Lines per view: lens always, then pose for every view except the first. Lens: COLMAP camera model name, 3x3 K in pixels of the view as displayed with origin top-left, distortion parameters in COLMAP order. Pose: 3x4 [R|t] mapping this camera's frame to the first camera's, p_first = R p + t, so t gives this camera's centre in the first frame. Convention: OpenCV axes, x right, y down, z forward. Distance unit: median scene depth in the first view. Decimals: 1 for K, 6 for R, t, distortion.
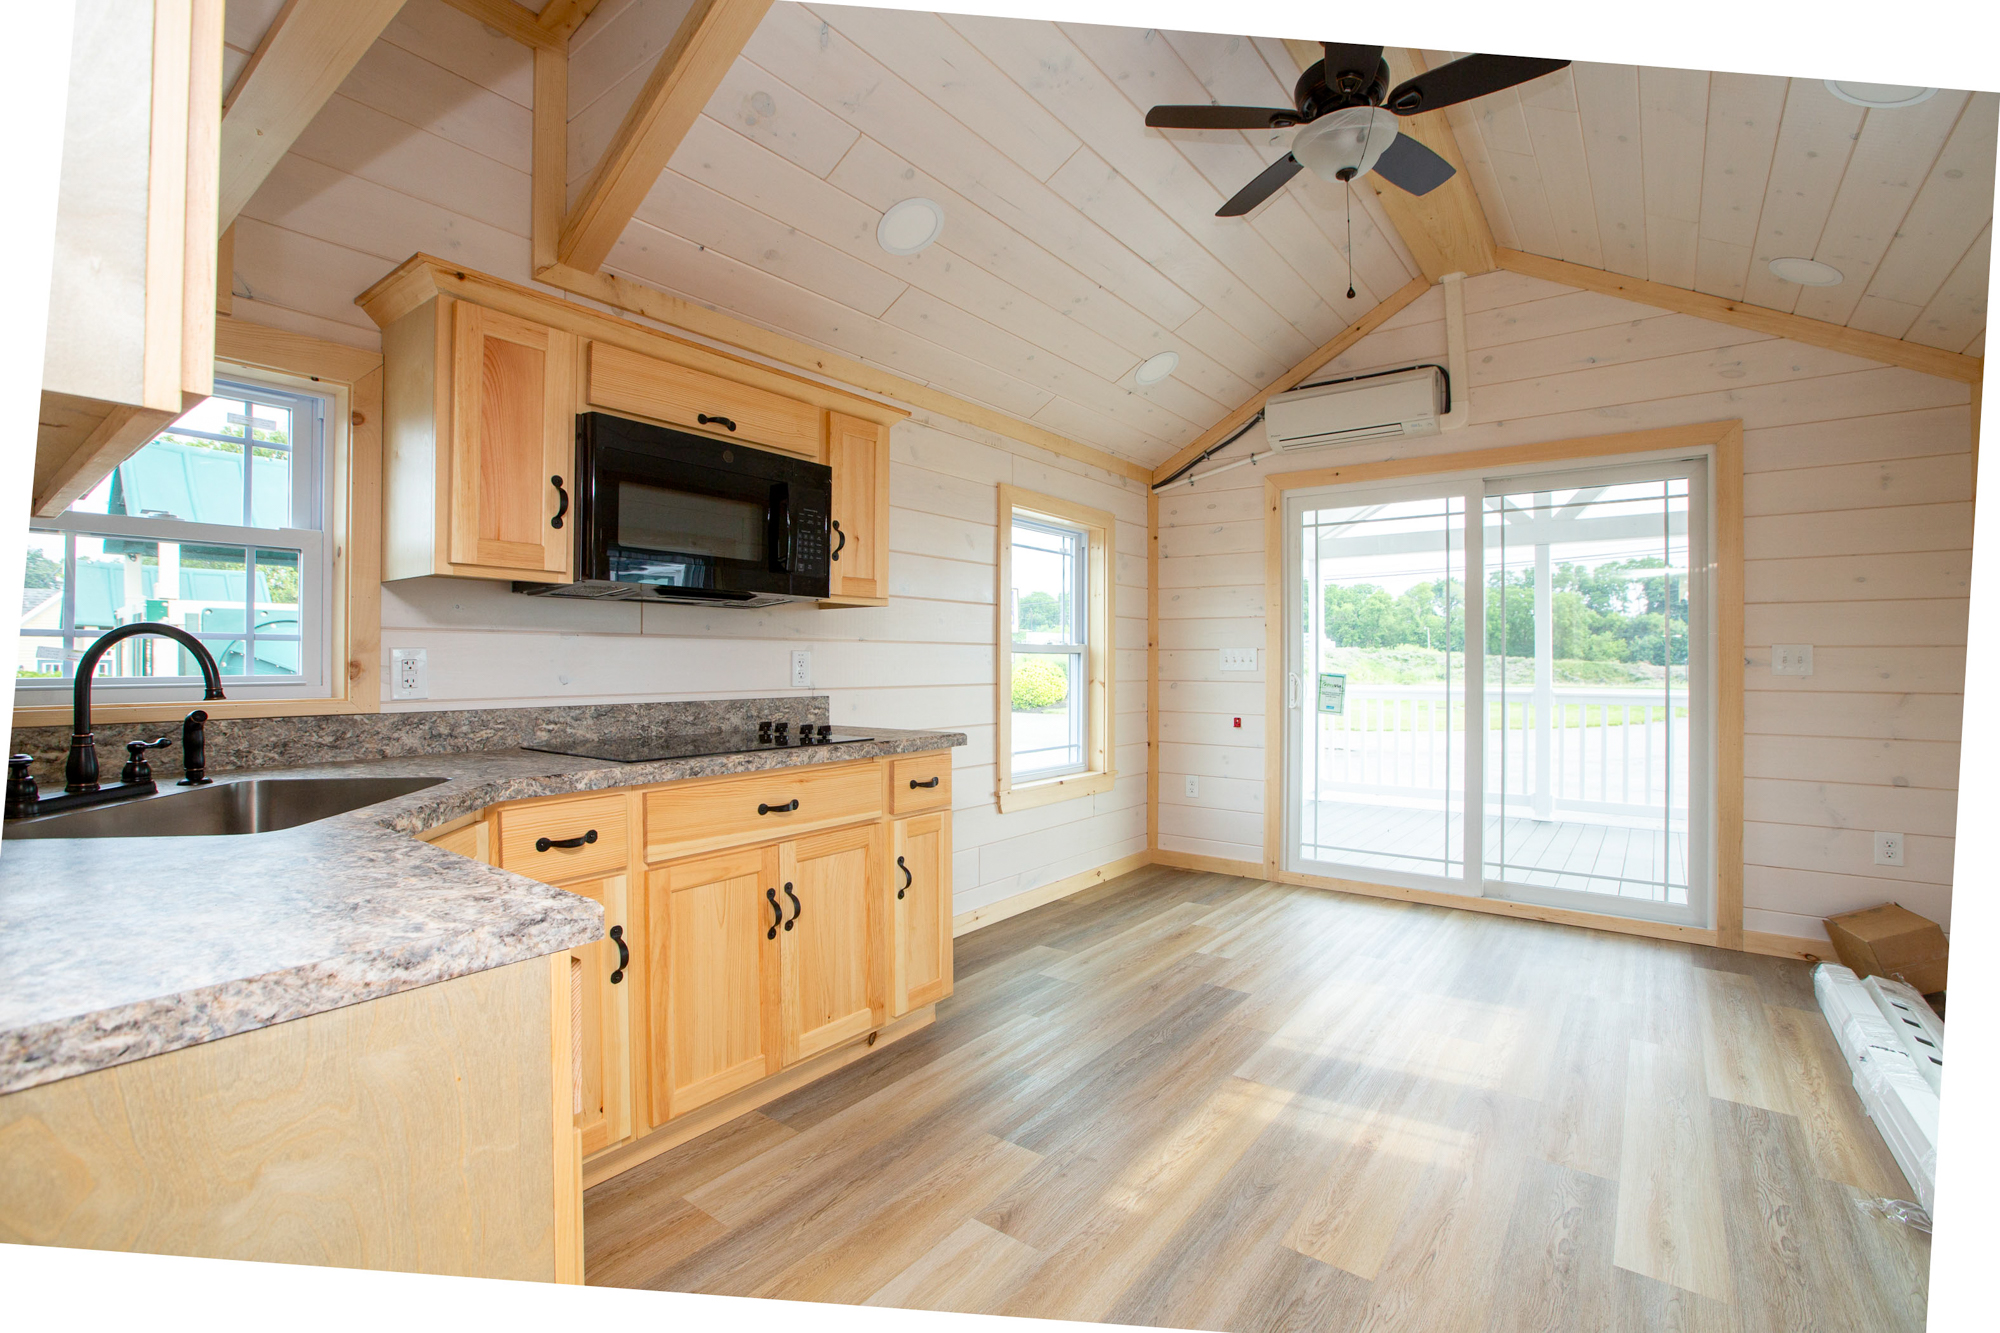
lens RADIAL K [[886.5, 0, 999.4], [0, 886.5, 653.3], [0, 0, 1]] dist [-0.037422, 0.000465]
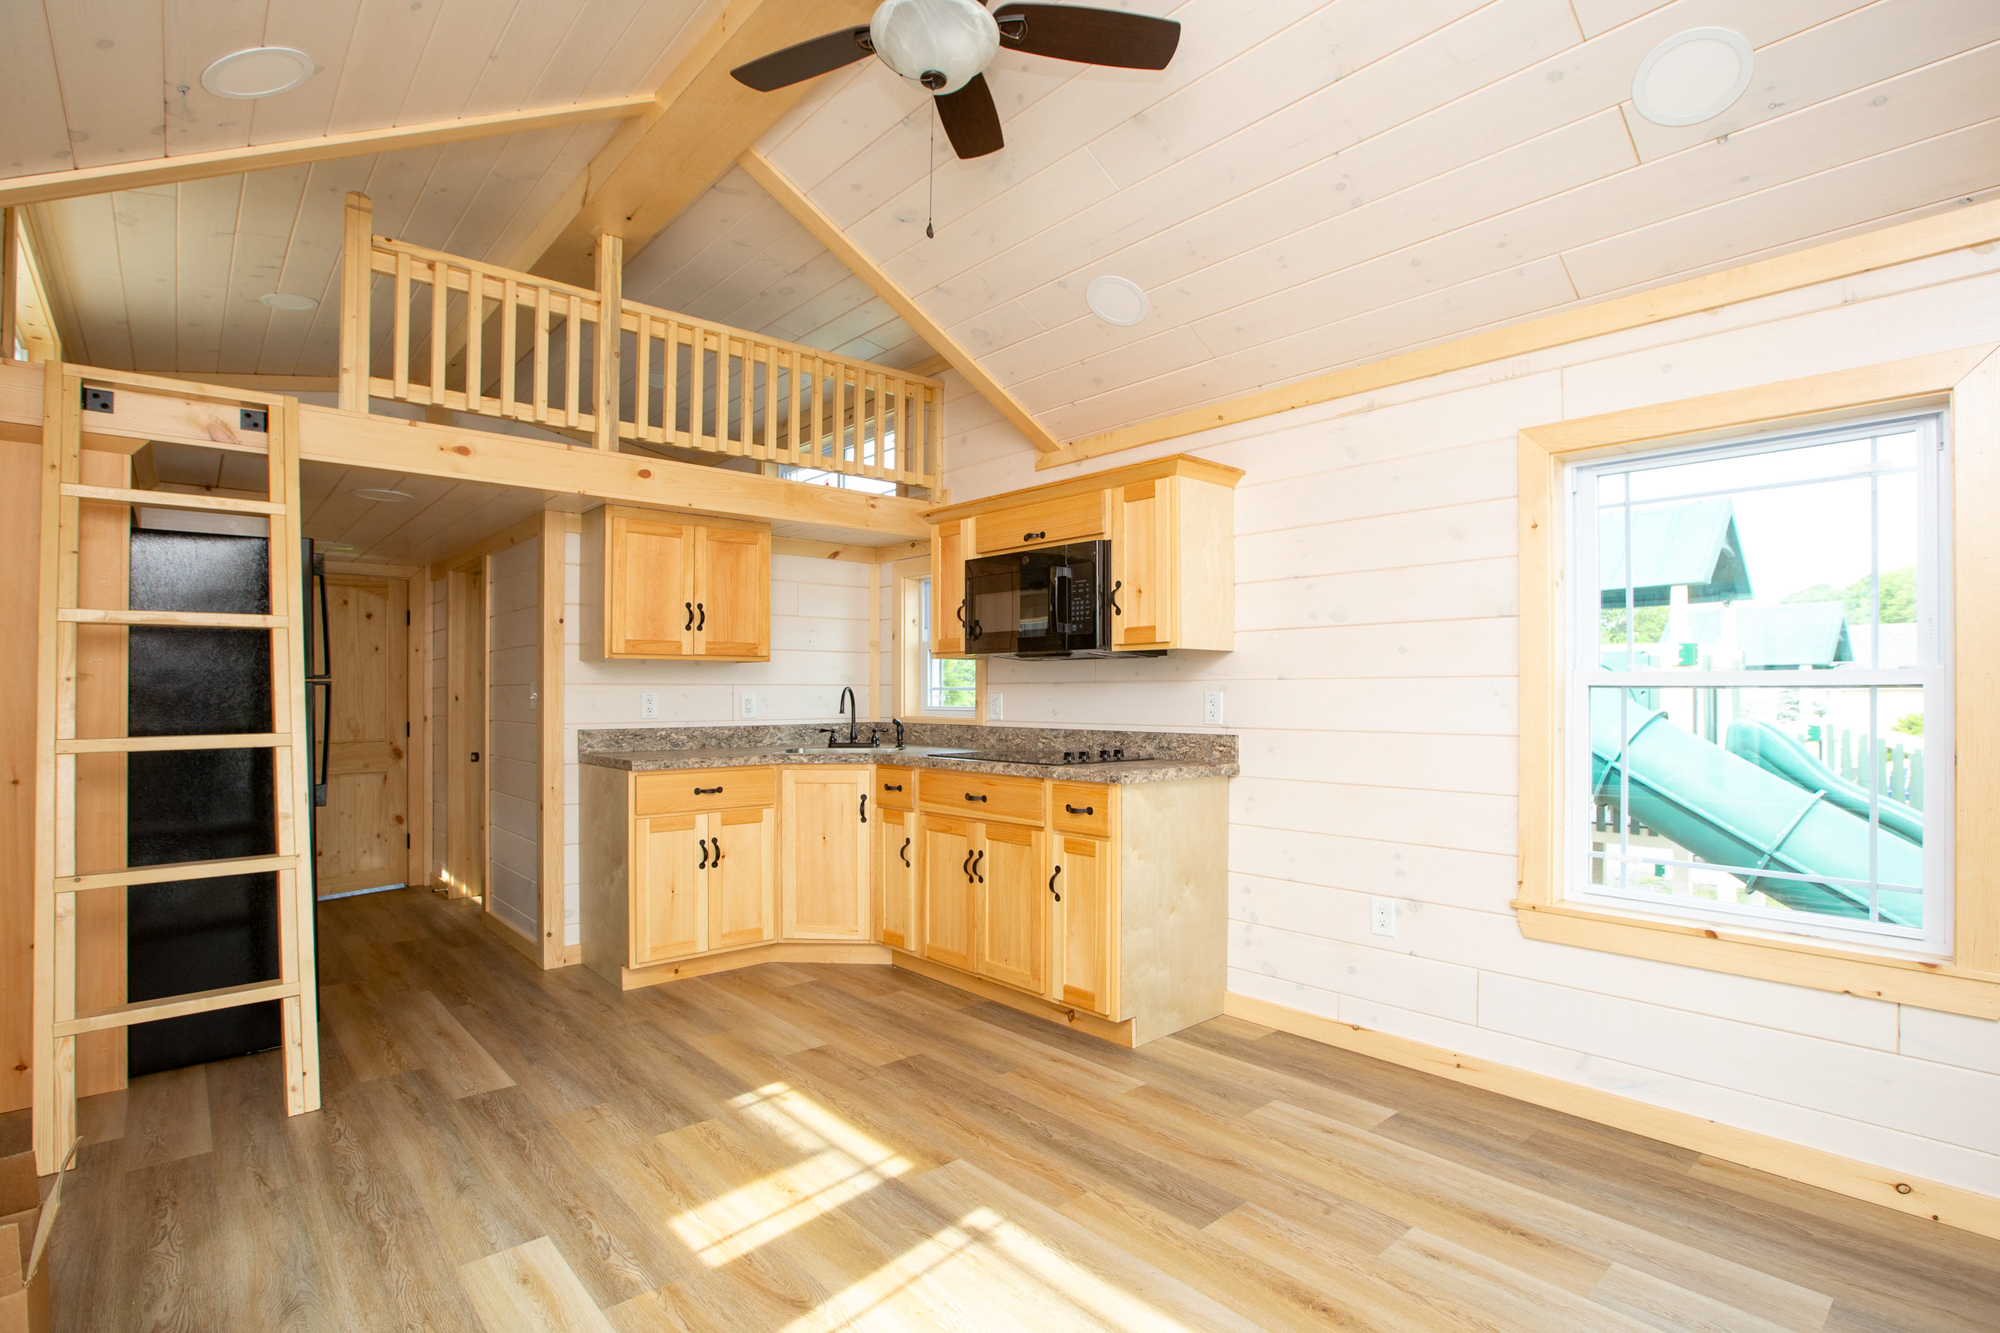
lens RADIAL K [[959.4, 0, 998.6], [0, 959.4, 680.6], [0, 0, 1]] dist [-0.046852, 0.000160]
pose [[-0.195213, -0.013160, -0.980673, 1.228213], [0.010008, 0.999831, -0.015409, -0.000432], [0.980710, -0.012822, -0.195048, 1.235015]]
